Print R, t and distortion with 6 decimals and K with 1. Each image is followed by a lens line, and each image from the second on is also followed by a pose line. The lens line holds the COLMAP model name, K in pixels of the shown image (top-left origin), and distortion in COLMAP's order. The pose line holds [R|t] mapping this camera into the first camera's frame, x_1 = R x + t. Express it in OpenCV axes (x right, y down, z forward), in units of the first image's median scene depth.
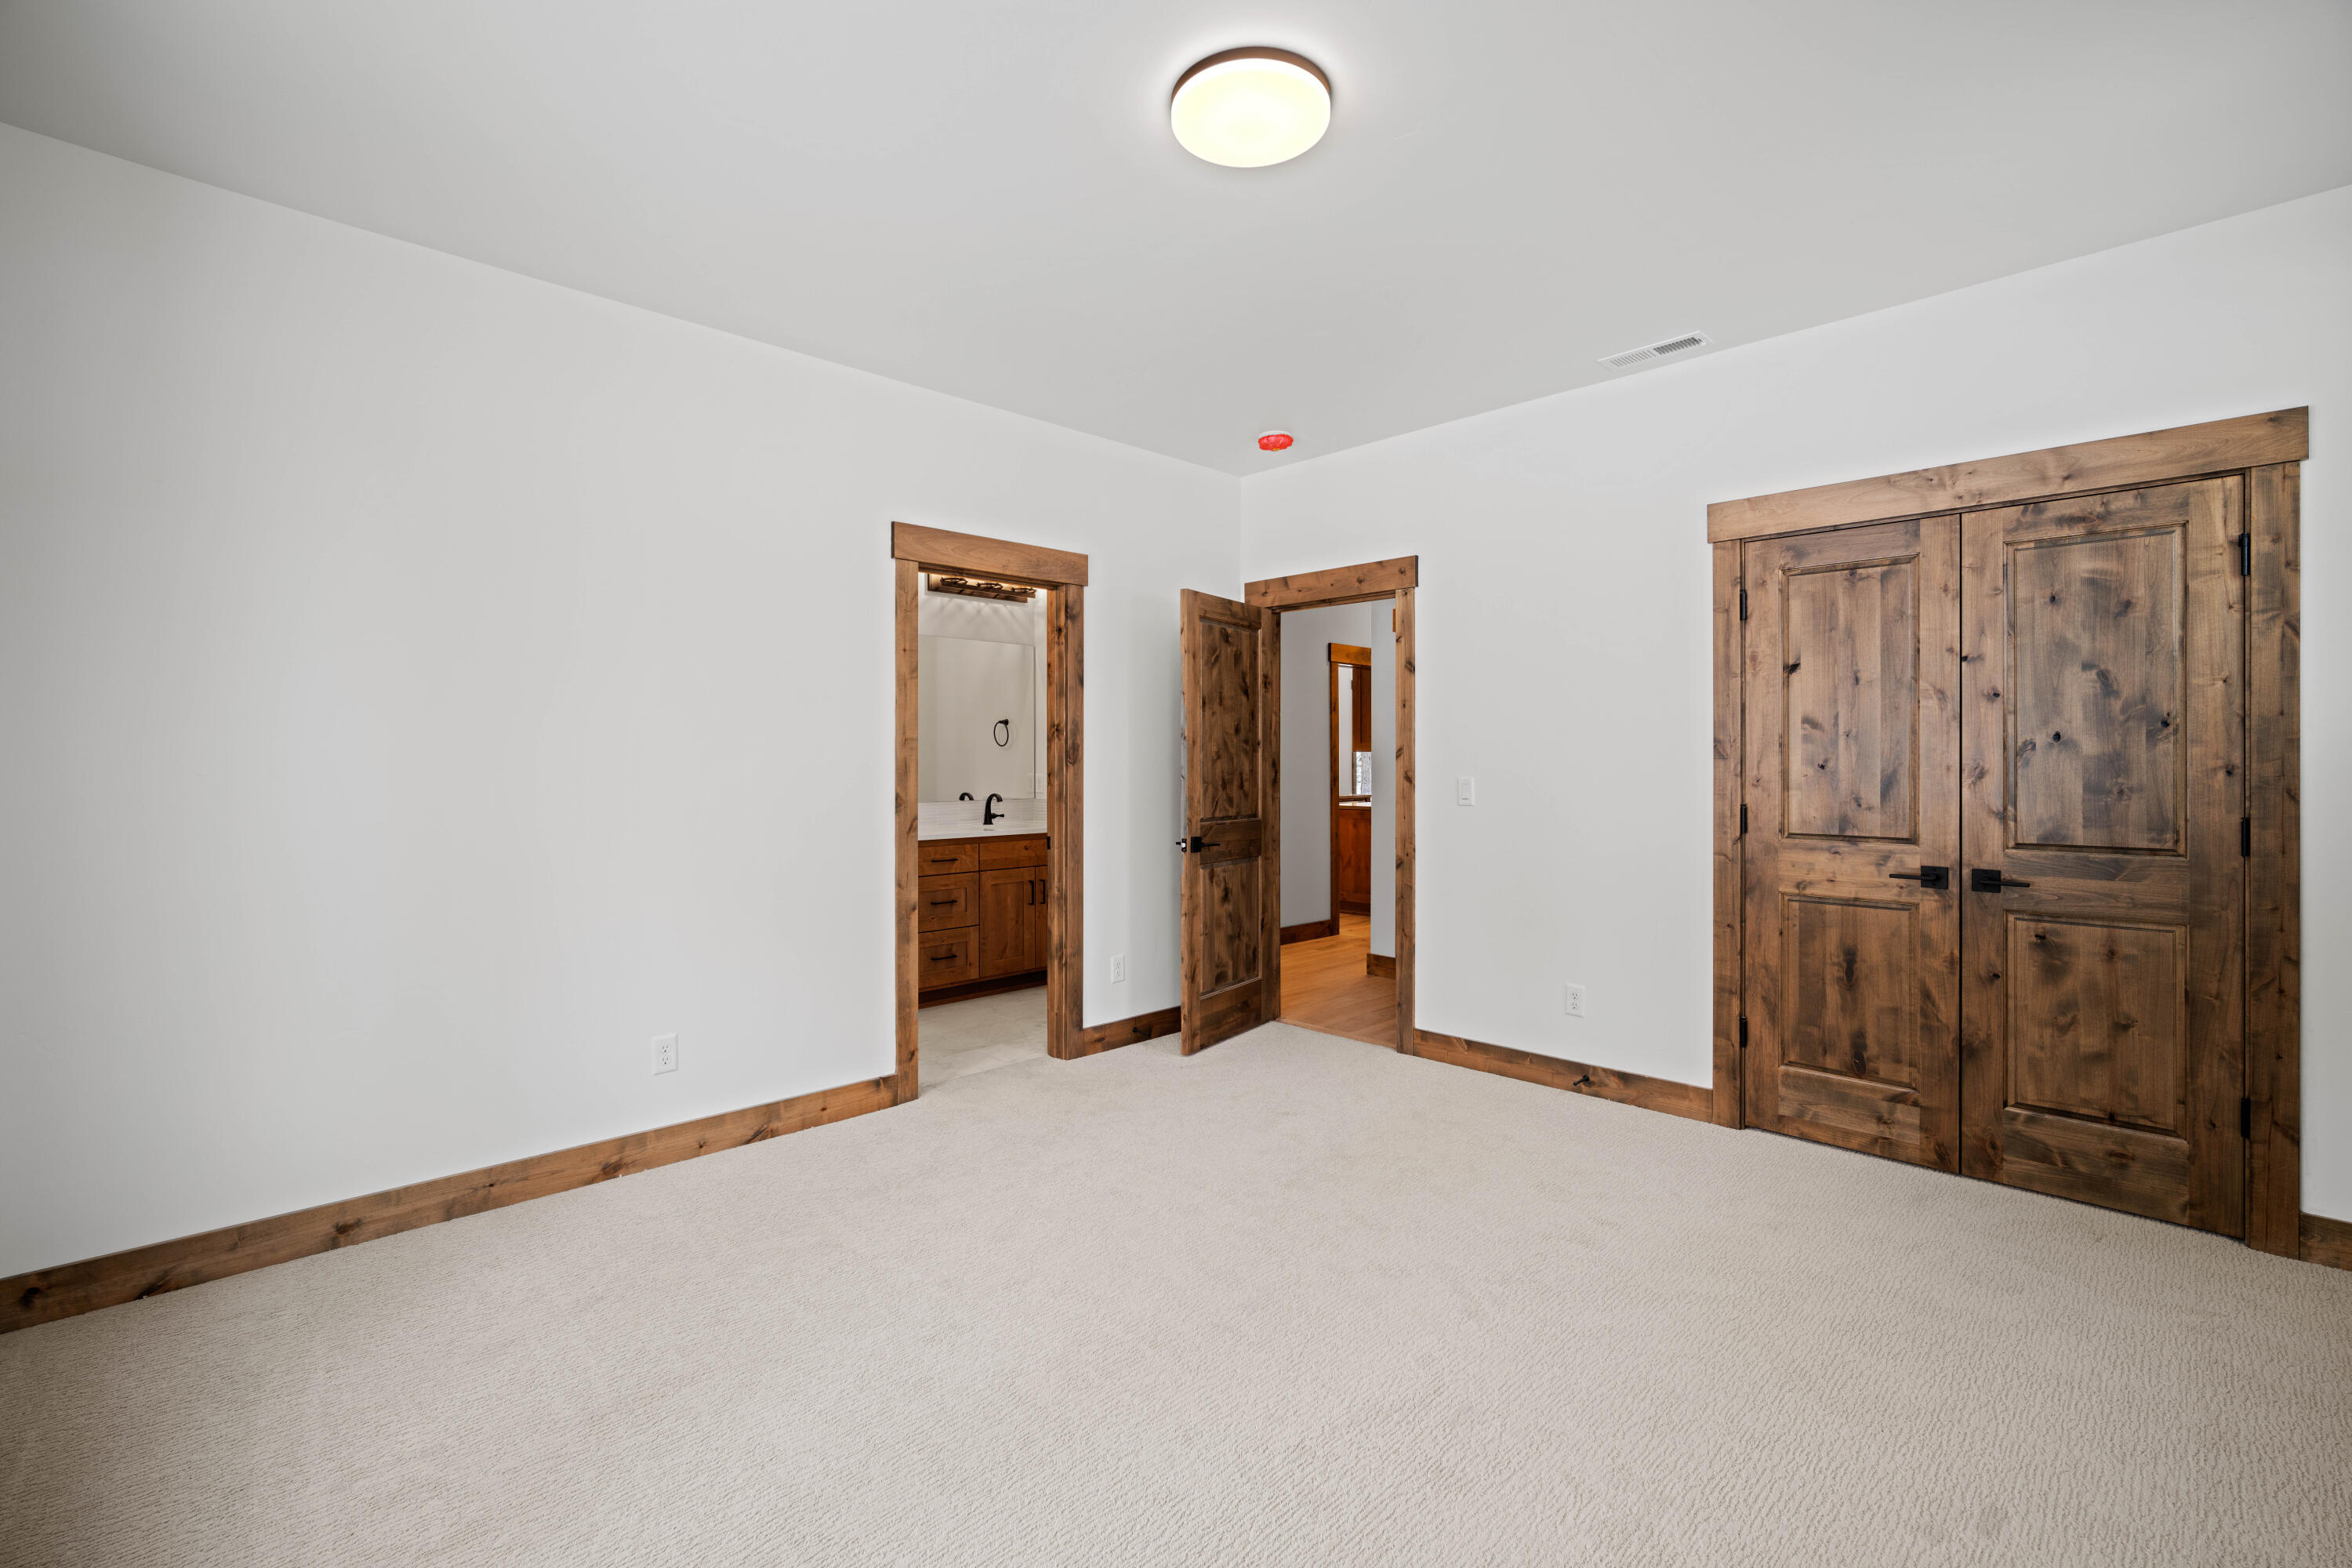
lens RADIAL K [[1019.4, 0, 1173.1], [0, 1019.4, 777.4], [0, 0, 1]] dist [-0.003272, 0.000324]
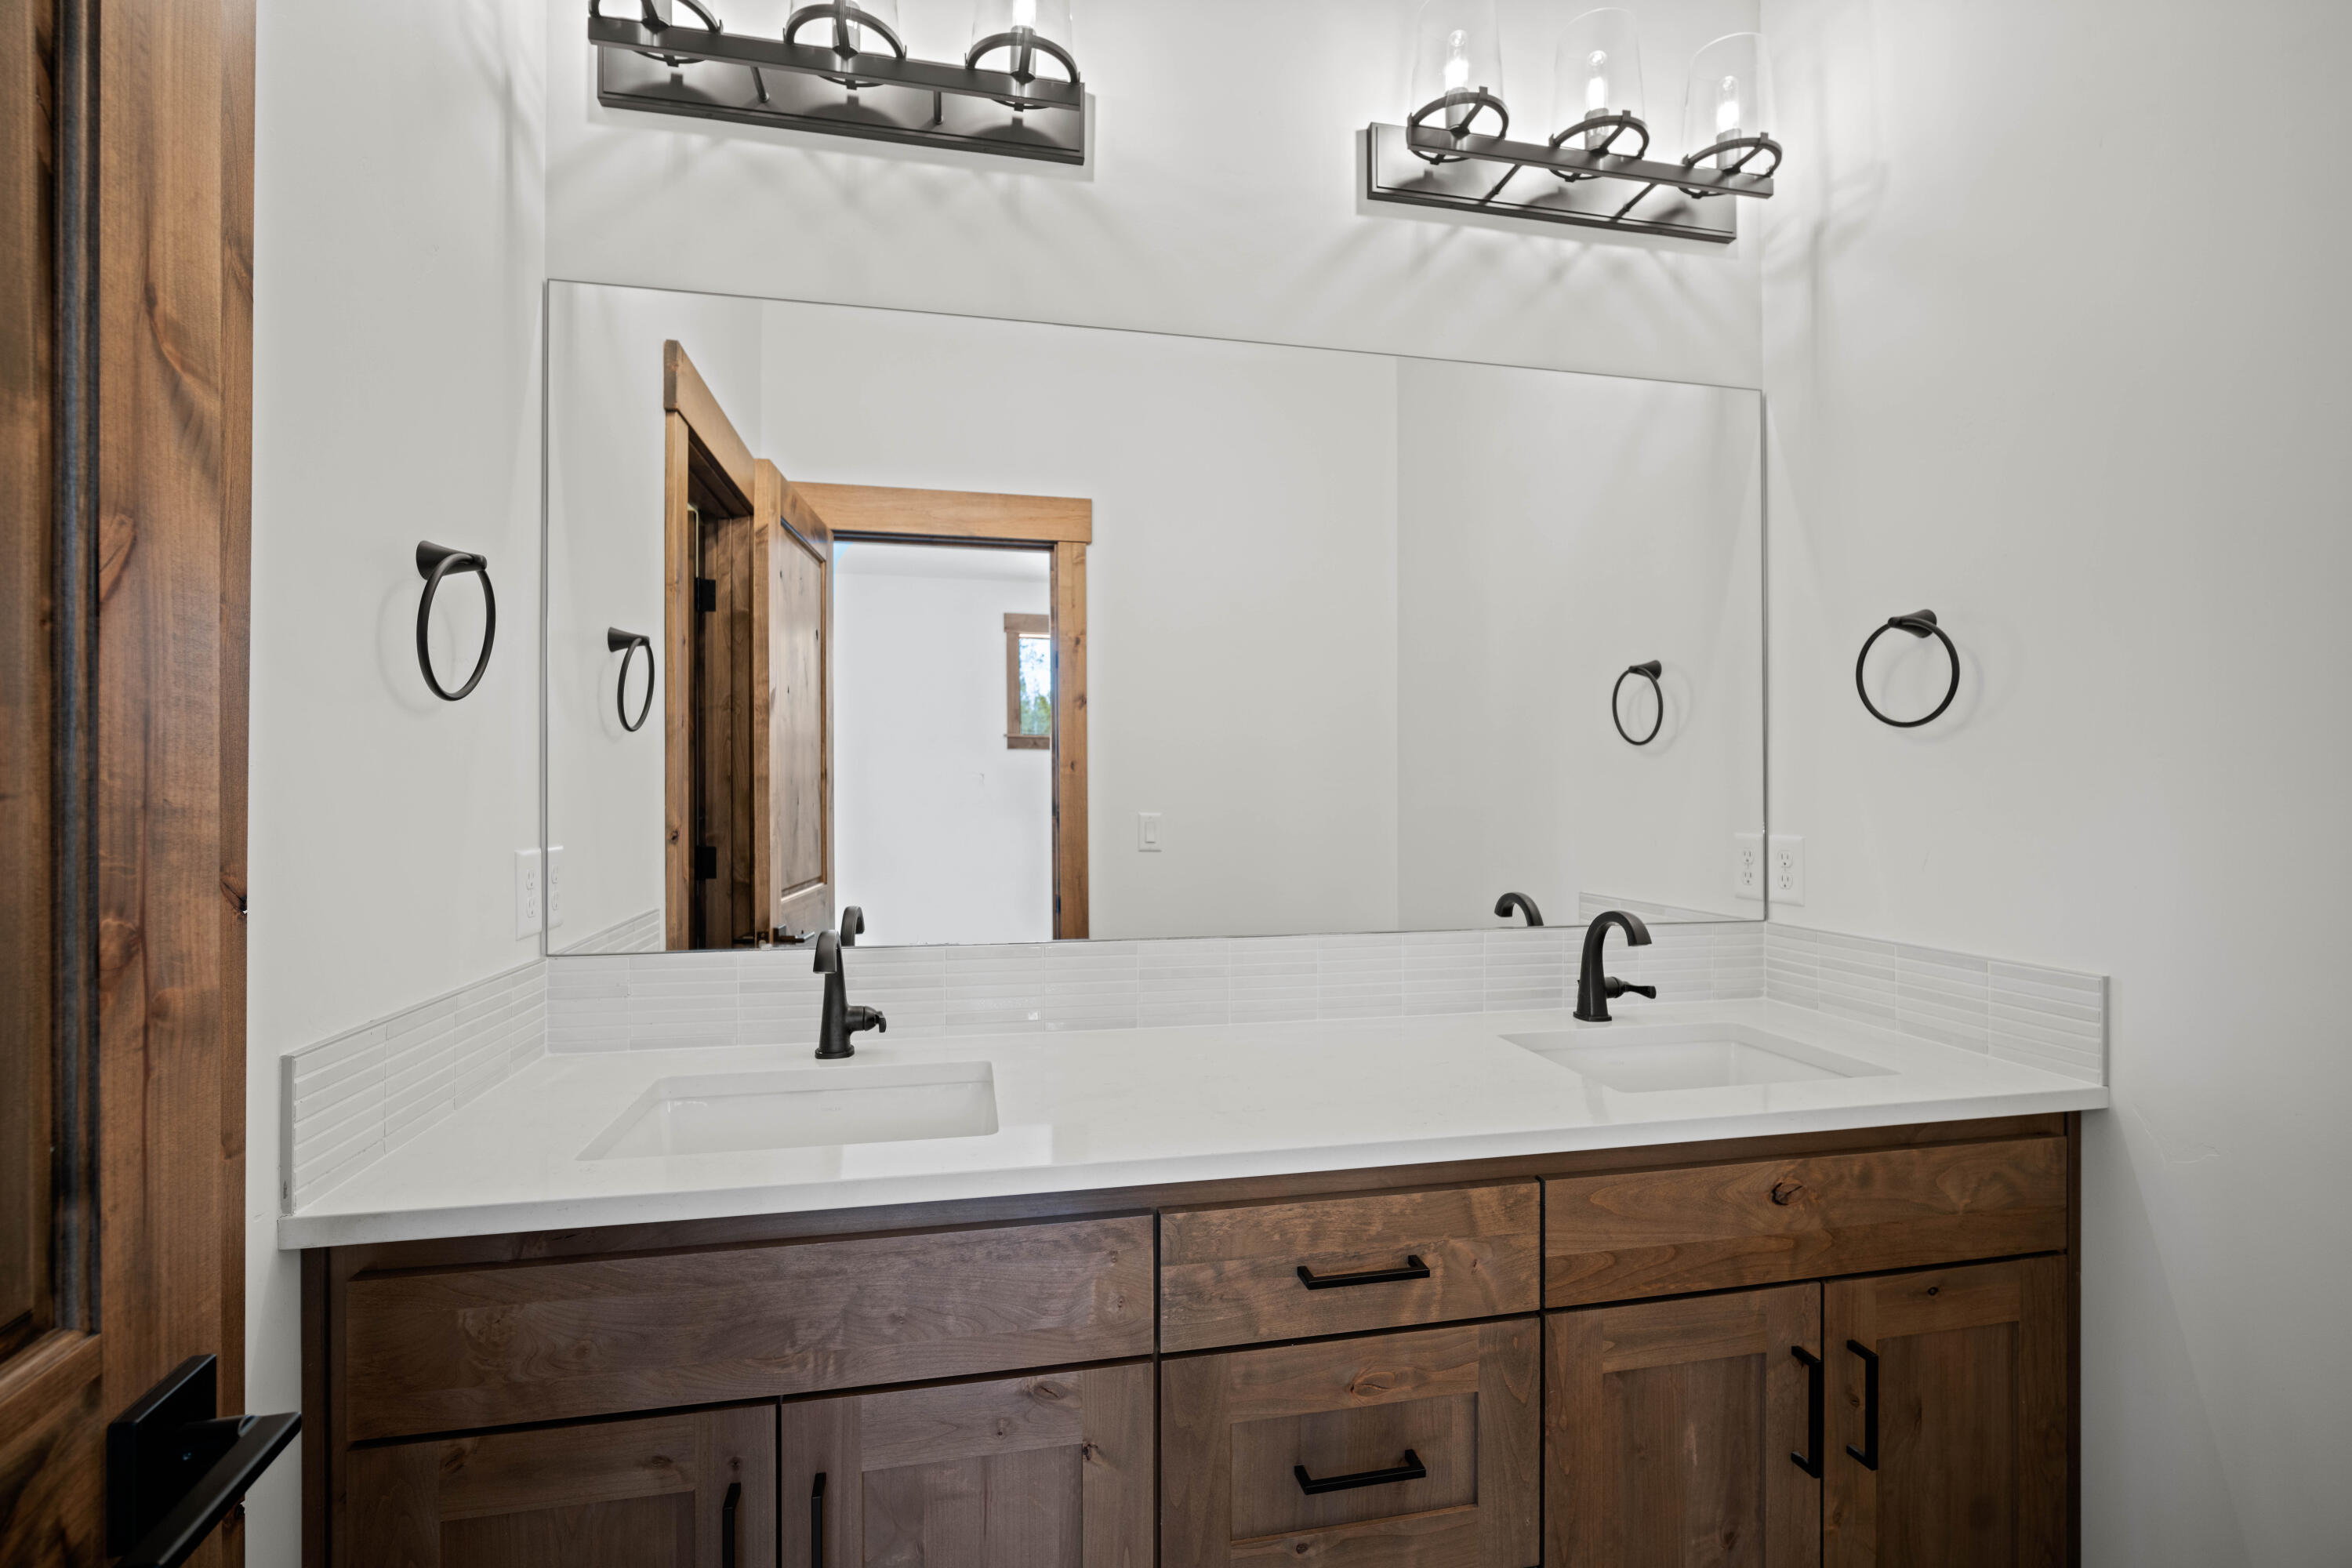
lens RADIAL K [[996.4, 0, 1180.0], [0, 996.4, 793.4], [0, 0, 1]] dist [-0.011131, 0.000092]
pose [[0.834304, -0.000936, -0.551304, -0.131227], [-0.000175, 0.999998, -0.001963, -0.015170], [0.551304, 0.001734, 0.834302, 0.741319]]
